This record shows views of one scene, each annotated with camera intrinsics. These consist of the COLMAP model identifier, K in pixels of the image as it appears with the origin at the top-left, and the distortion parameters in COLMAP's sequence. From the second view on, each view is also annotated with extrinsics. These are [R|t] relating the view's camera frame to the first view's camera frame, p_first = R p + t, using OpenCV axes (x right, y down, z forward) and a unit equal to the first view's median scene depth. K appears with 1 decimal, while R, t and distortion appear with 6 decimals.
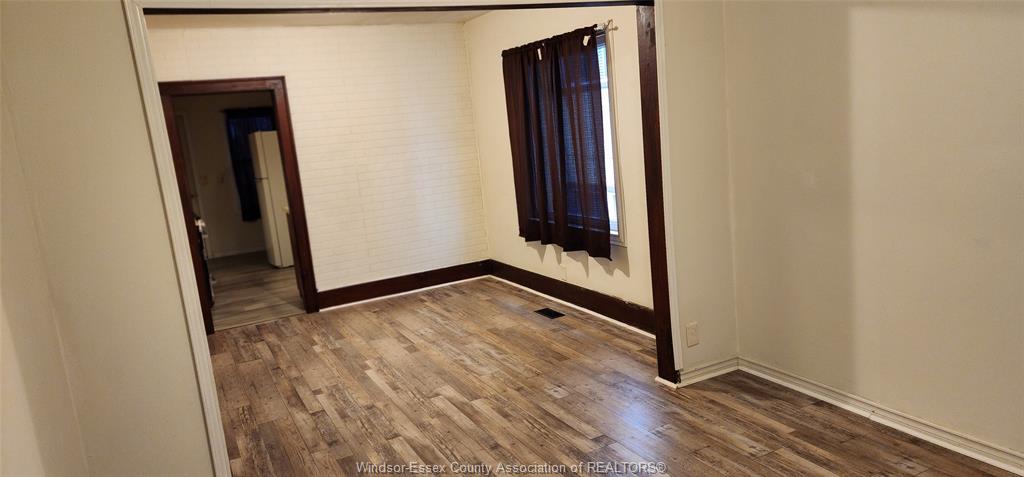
lens RADIAL K [[685.3, 0, 502.1], [0, 685.3, 238.7], [0, 0, 1]] dist [0.084104, -0.074161]
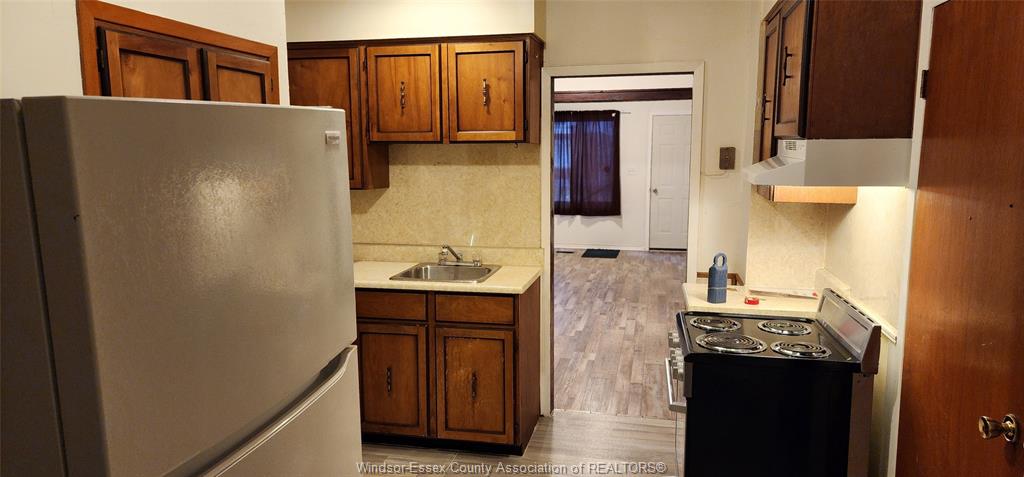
lens RADIAL K [[676.2, 0, 511.4], [0, 676.2, 233.6], [0, 0, 1]] dist [0.075182, -0.073861]
pose [[-0.777121, 0.019552, 0.629047, -0.993572], [0.185330, 0.962307, 0.199044, -0.292979], [-0.601444, 0.271263, -0.751453, 2.181027]]
